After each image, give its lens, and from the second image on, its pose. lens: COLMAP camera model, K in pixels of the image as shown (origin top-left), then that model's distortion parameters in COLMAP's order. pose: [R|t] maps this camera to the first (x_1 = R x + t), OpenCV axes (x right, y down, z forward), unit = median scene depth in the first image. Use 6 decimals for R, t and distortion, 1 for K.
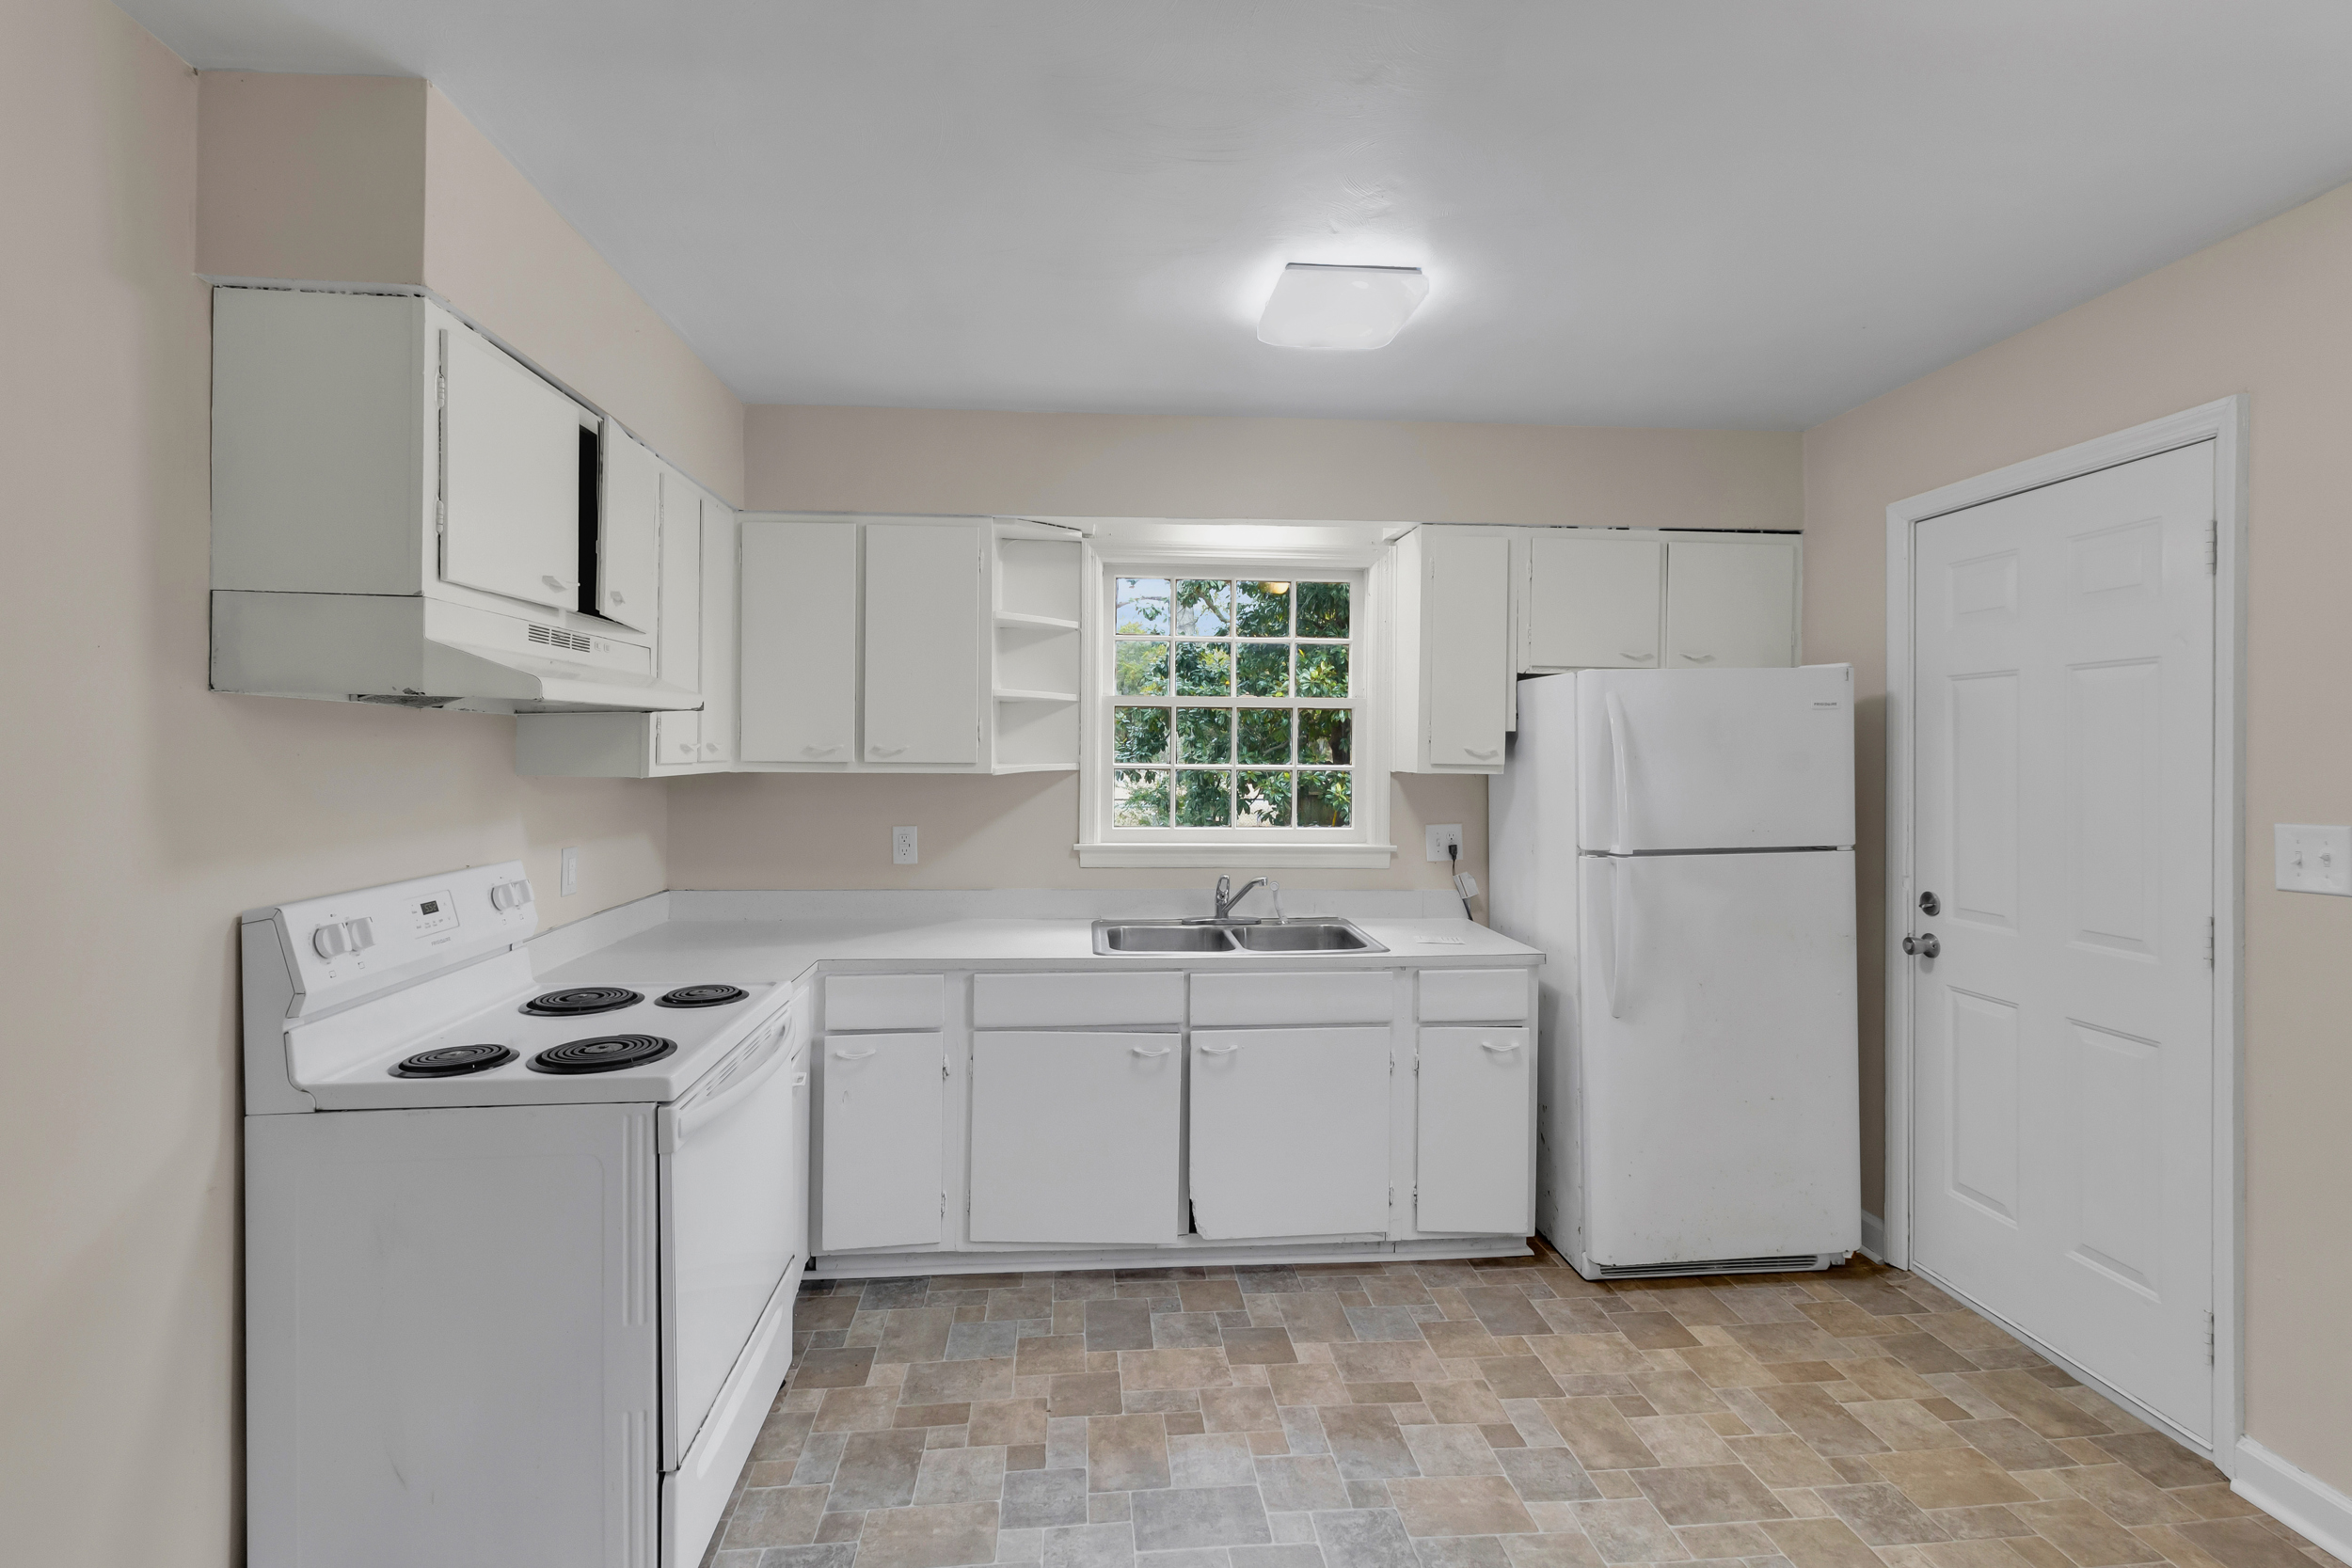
lens RADIAL K [[1055.2, 0, 1168.5], [0, 1055.2, 755.6], [0, 0, 1]] dist [-0.000748, 0.000392]
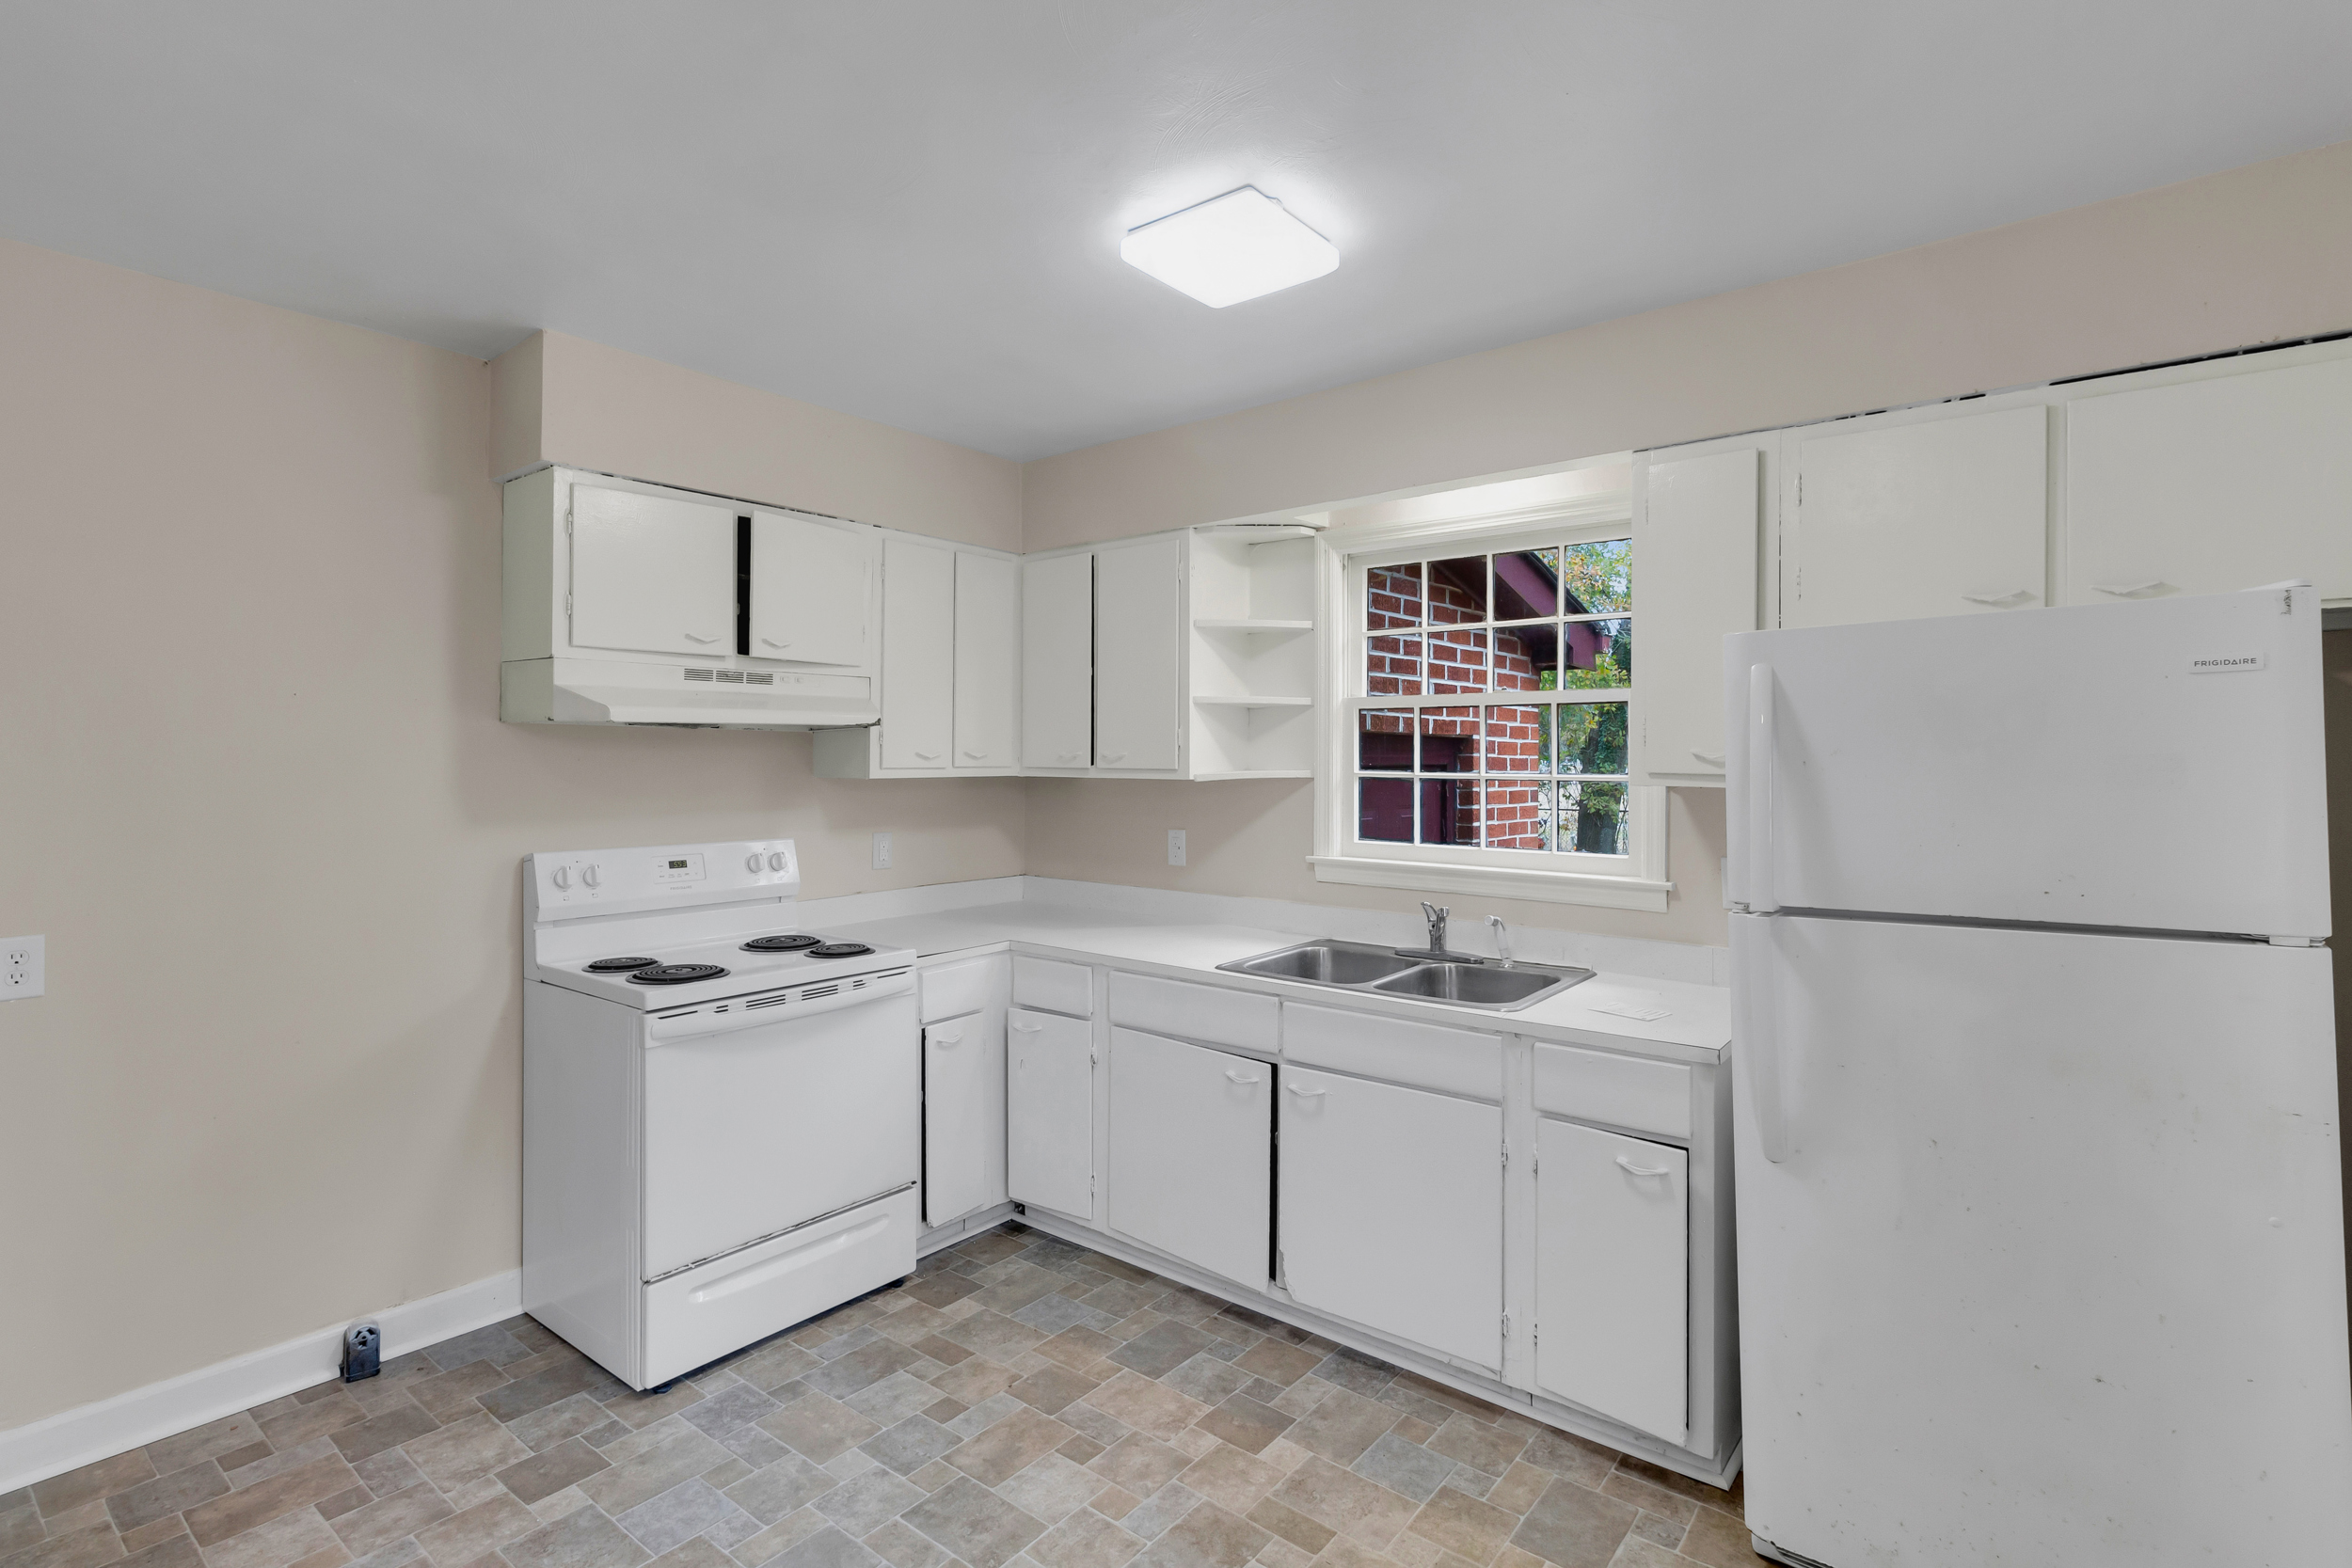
lens RADIAL K [[1088.8, 0, 1182.0], [0, 1088.8, 749.0], [0, 0, 1]] dist [0.000968, -0.000254]
pose [[0.739739, -0.008654, -0.672838, 0.605217], [-0.001937, 0.999886, -0.014990, 0.003644], [0.672891, 0.012392, 0.739638, 0.249558]]
